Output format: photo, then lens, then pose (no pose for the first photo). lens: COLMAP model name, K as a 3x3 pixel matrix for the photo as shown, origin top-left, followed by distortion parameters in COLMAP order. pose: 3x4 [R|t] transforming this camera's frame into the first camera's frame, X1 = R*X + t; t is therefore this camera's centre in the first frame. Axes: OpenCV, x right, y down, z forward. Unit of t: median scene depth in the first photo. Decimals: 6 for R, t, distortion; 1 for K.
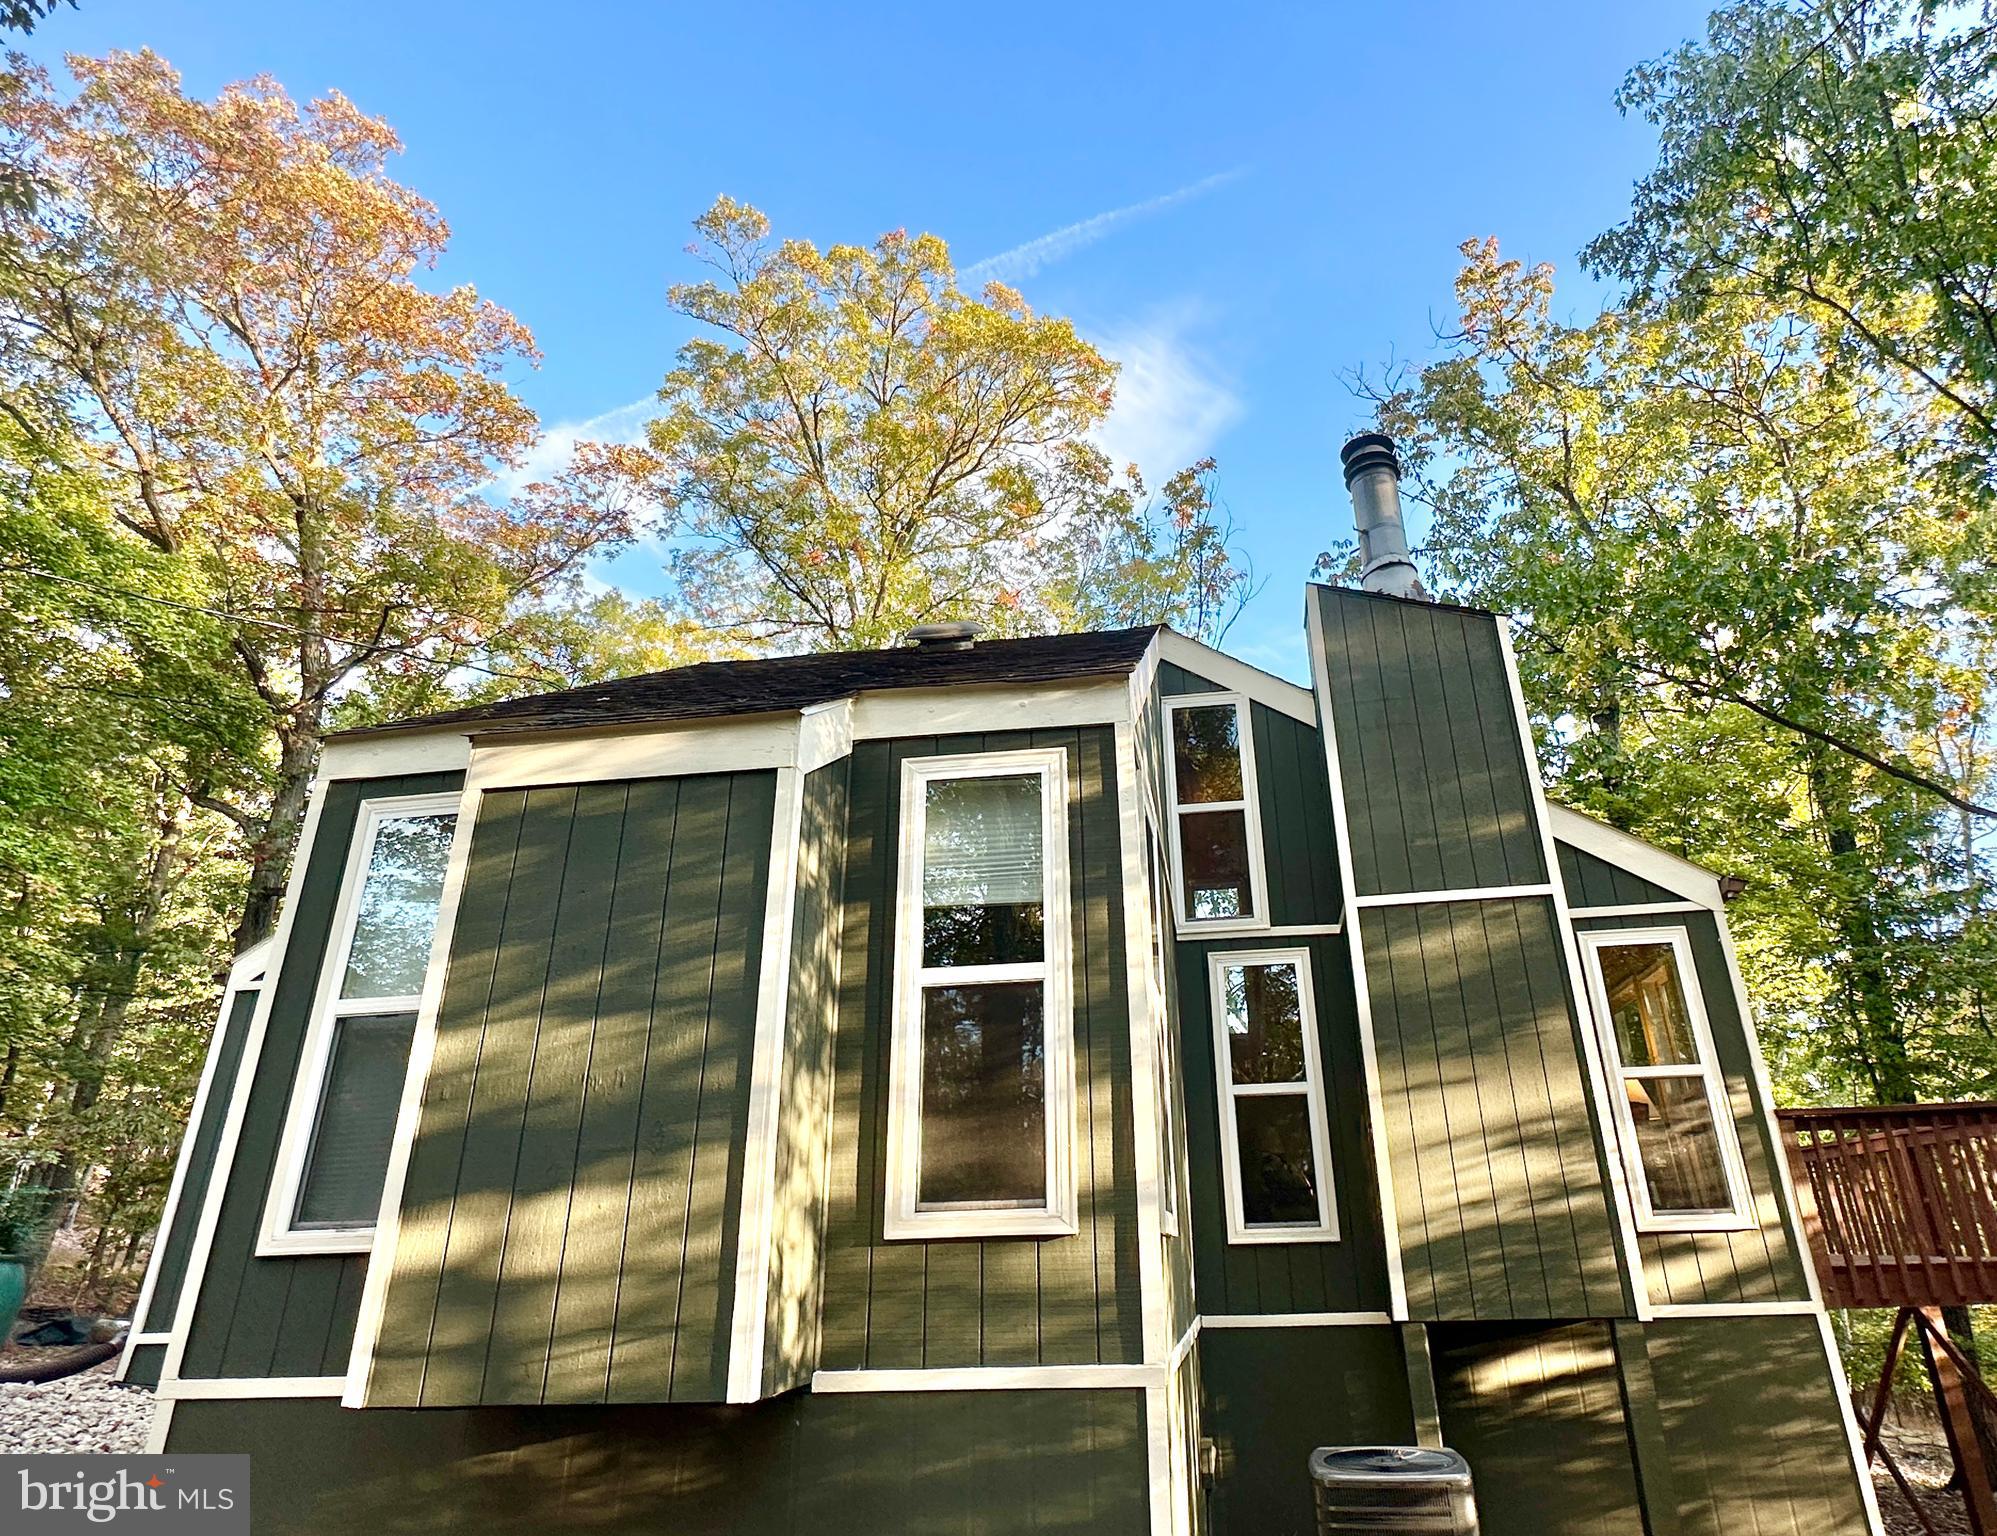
lens RADIAL K [[1154.7, 0, 1007.3], [0, 1154.7, 762.8], [0, 0, 1]] dist [-0.002486, -0.001300]
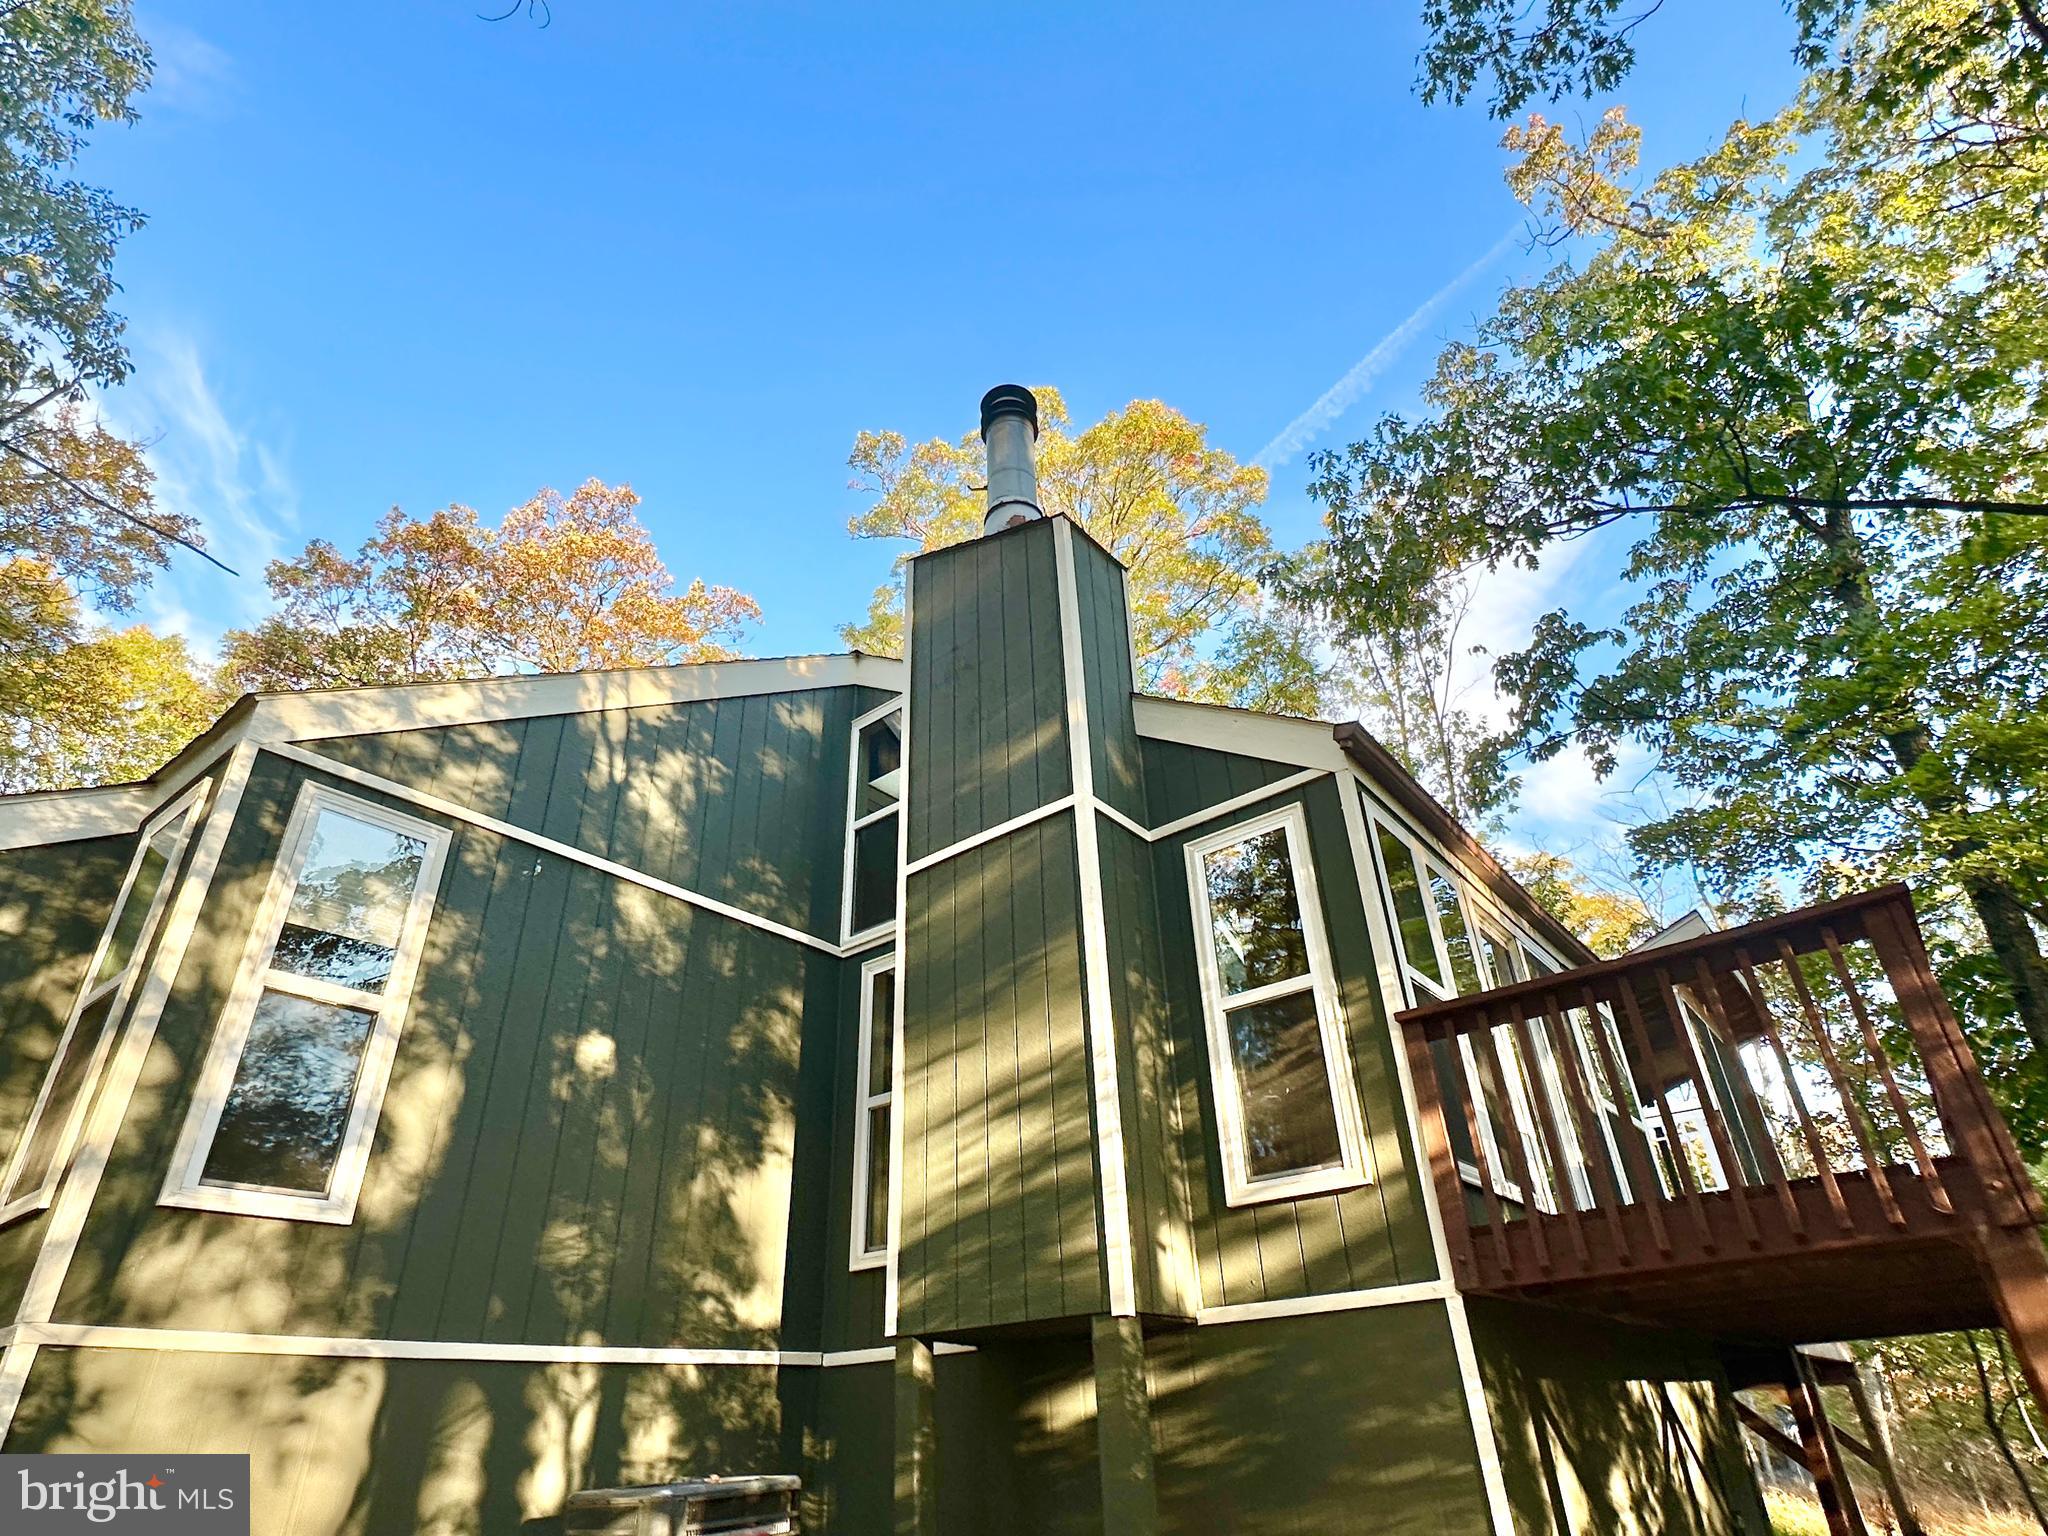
lens RADIAL K [[1124.6, 0, 1019.0], [0, 1124.6, 781.3], [0, 0, 1]] dist [-0.006523, -0.000047]
pose [[0.859344, -0.269406, -0.434683, 0.827793], [0.216173, 0.961677, -0.168662, 0.234526], [0.463463, 0.050972, 0.884649, 0.273098]]
